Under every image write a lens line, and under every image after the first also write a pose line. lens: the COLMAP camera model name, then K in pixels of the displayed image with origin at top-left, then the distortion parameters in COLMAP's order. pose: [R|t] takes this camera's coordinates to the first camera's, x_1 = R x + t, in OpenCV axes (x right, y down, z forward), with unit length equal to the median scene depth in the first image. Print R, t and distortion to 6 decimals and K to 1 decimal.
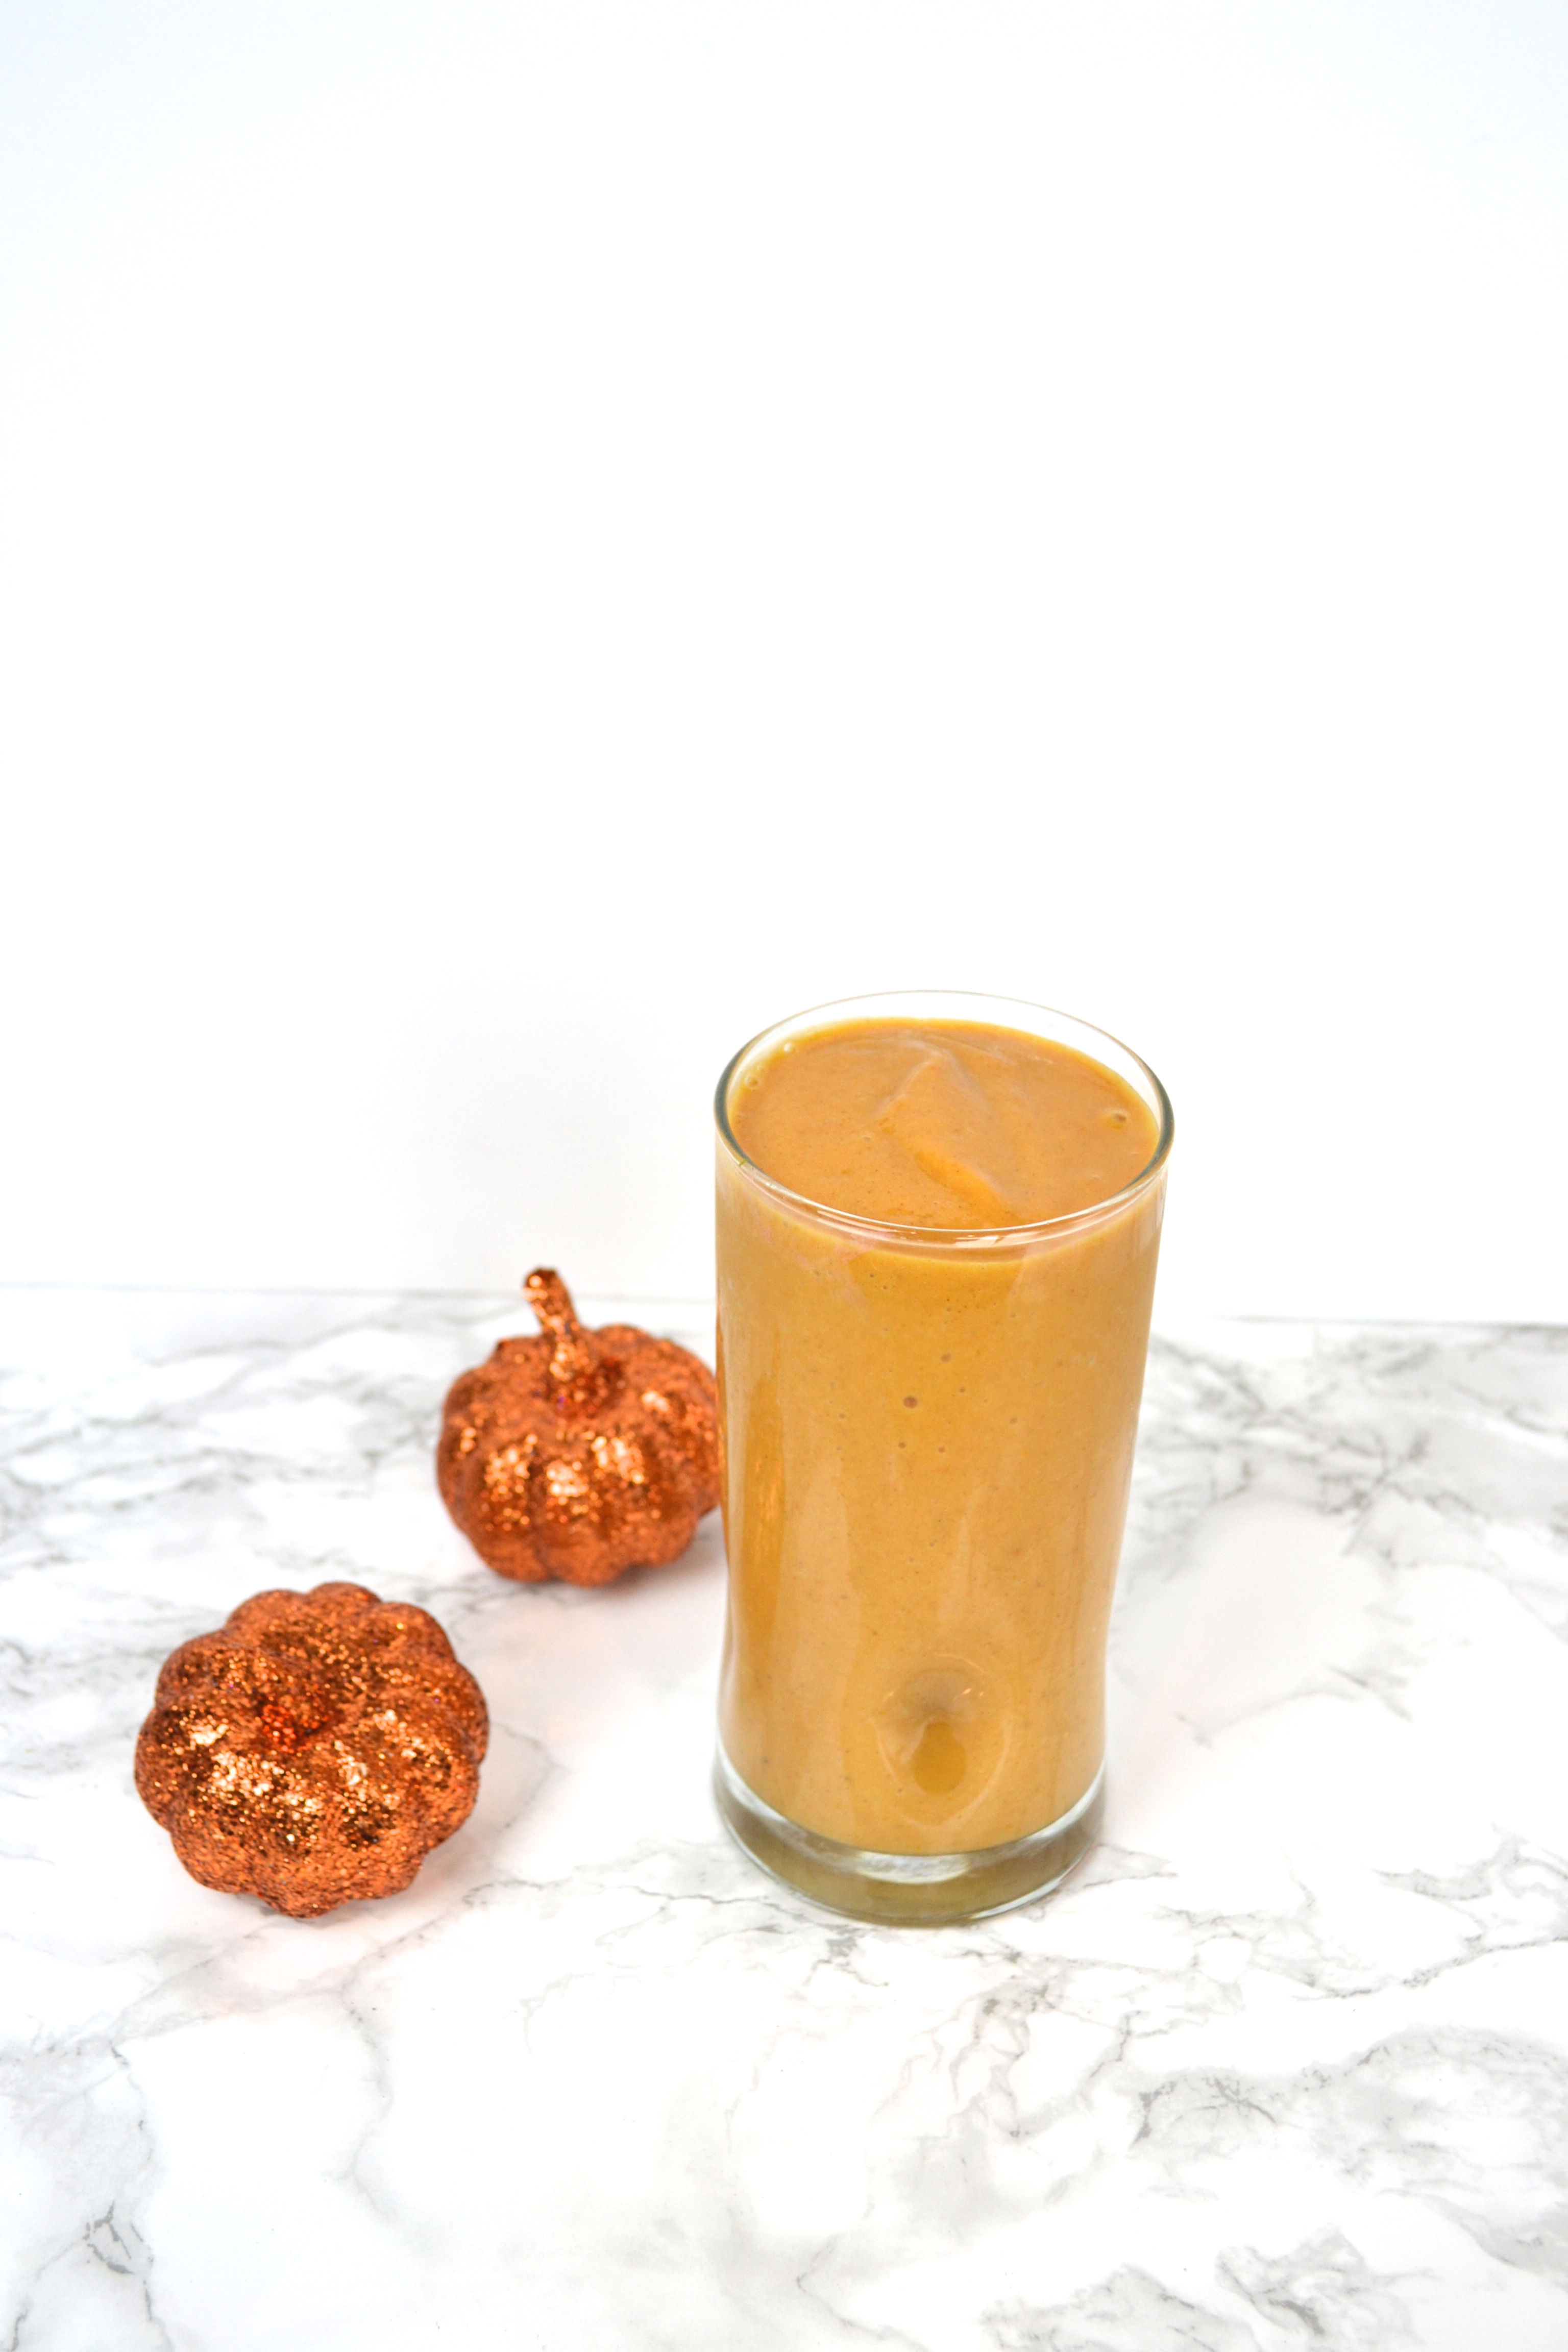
lens RADIAL K [[3230.0, 0, 784.0], [0, 3230.0, 1176.0], [0, 0, 1]] dist [-0.010486, -0.046876]
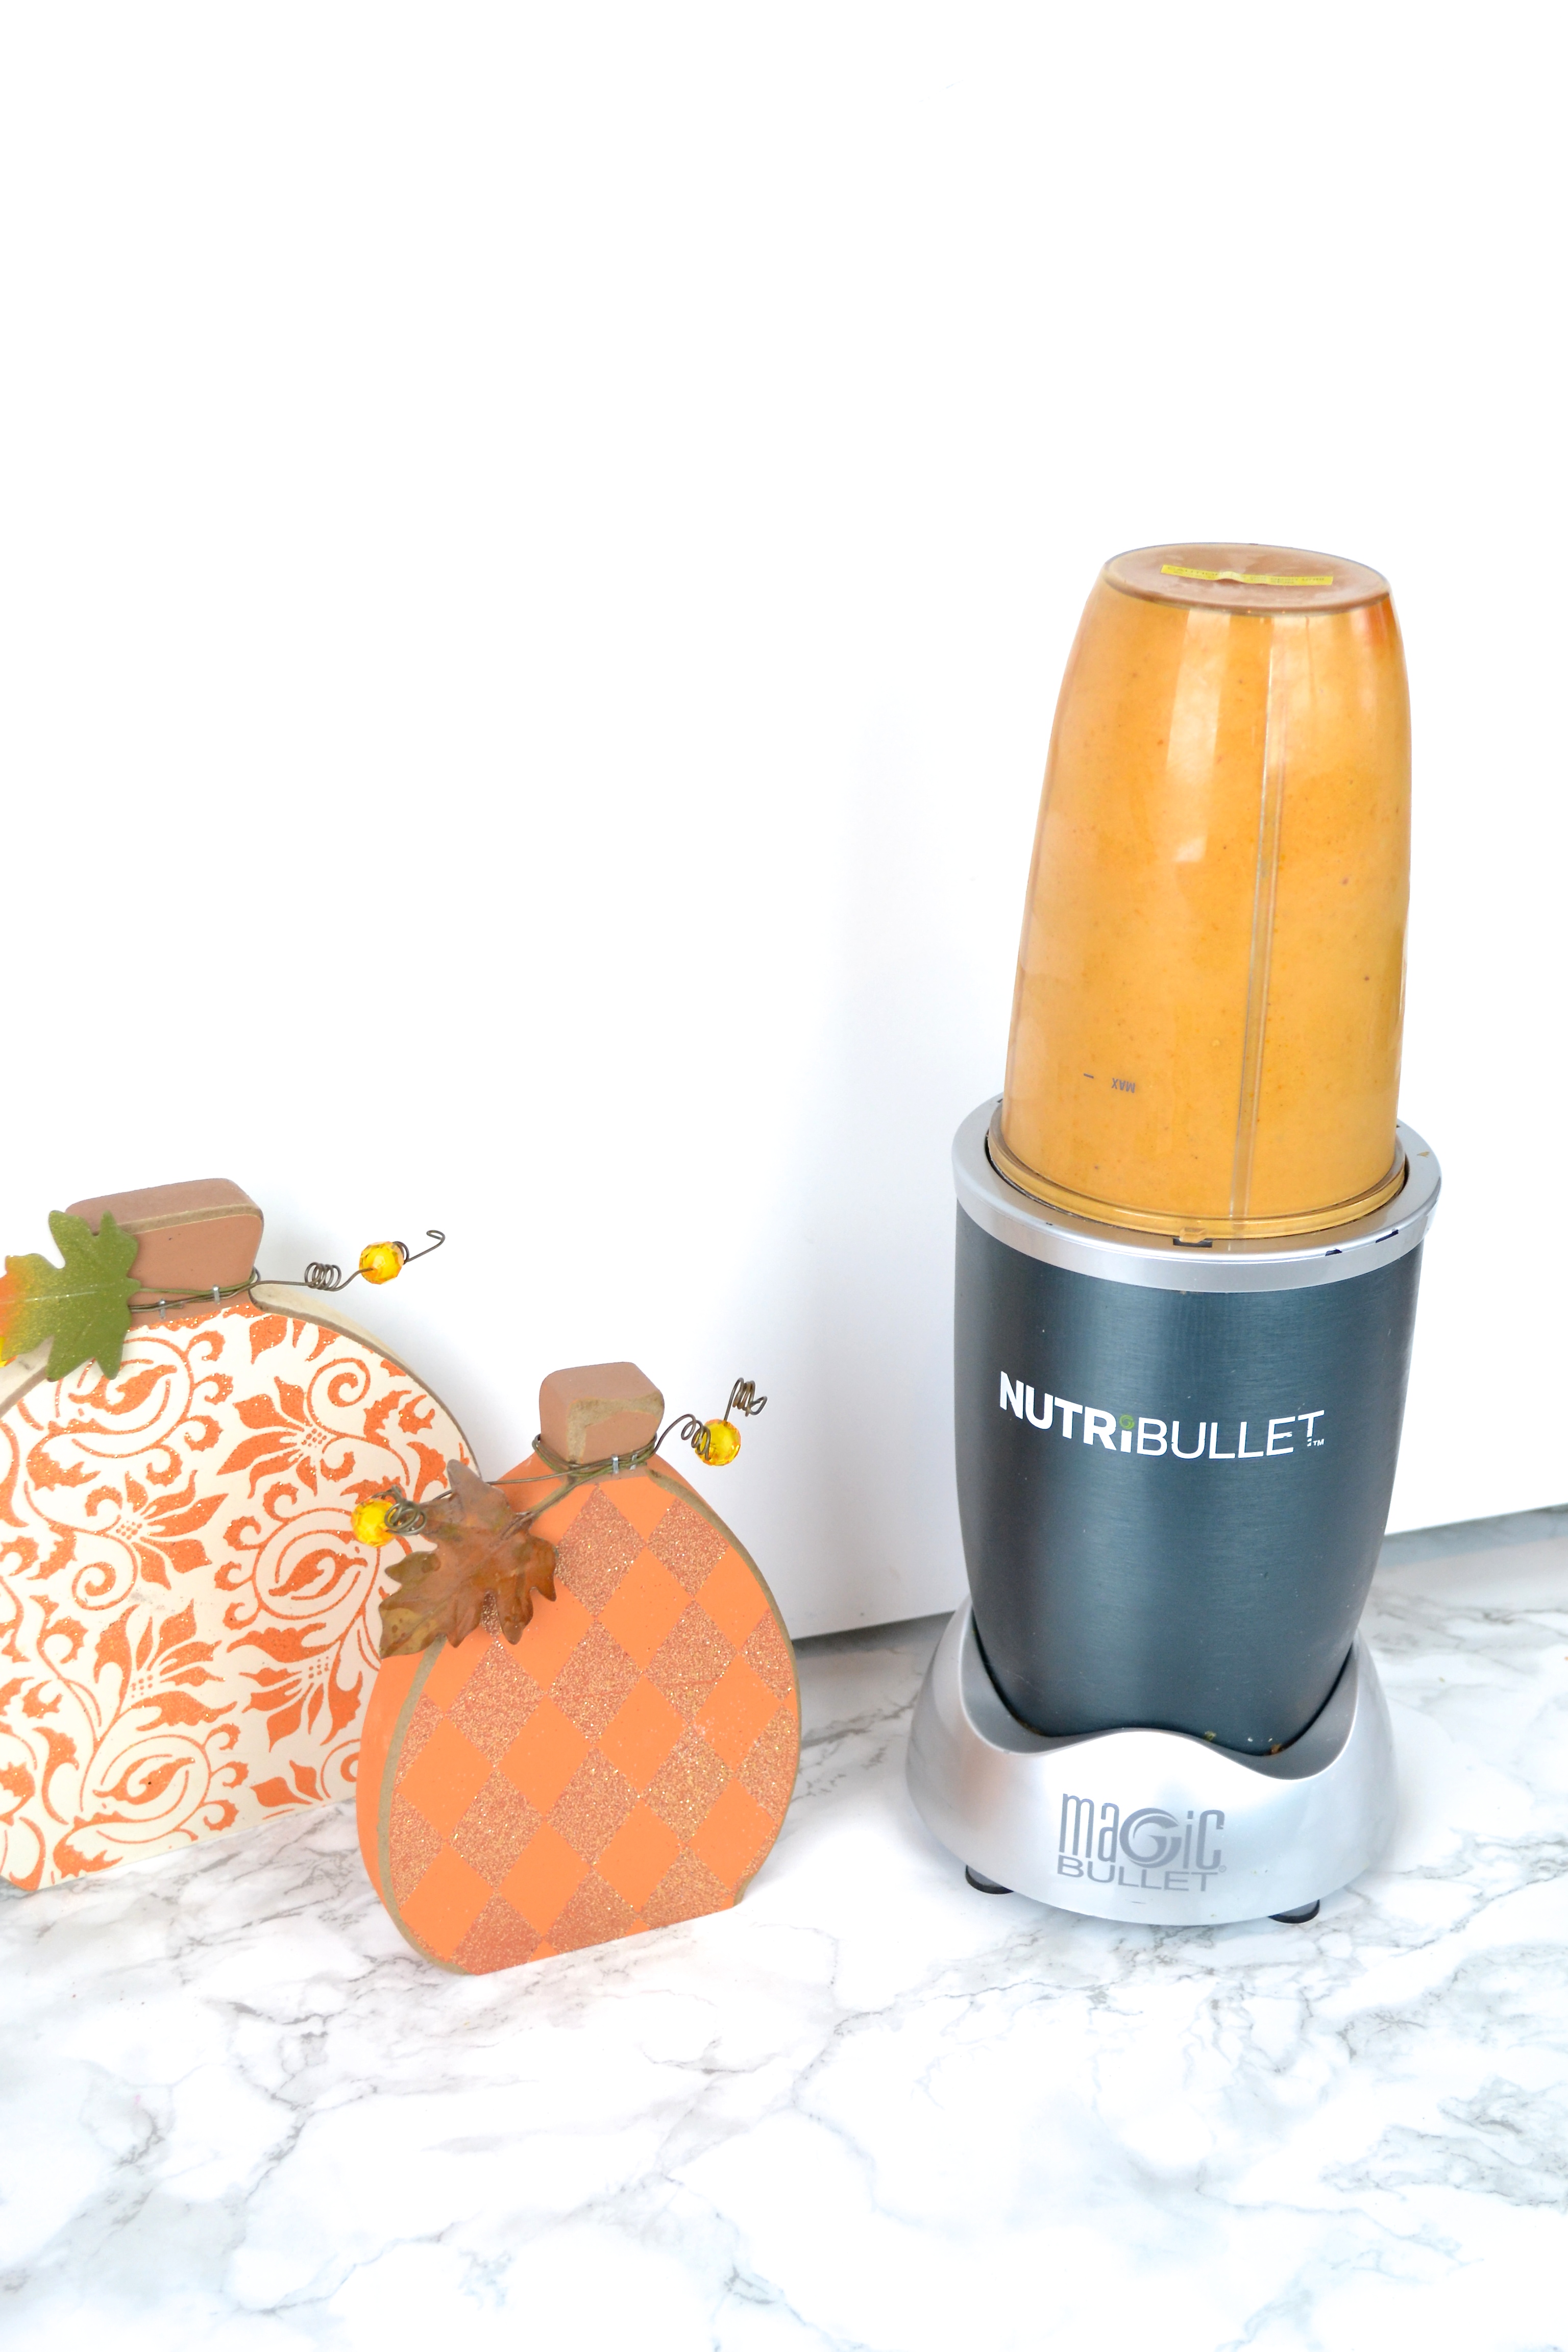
lens RADIAL K [[3230.0, 0, 784.0], [0, 3230.0, 1176.0], [0, 0, 1]] dist [-0.010486, -0.046876]
pose [[0.934076, -0.150556, 0.323783, -0.507312], [0.202579, 0.970151, -0.133303, 0.048020], [-0.294048, 0.190107, 0.936694, -0.352756]]
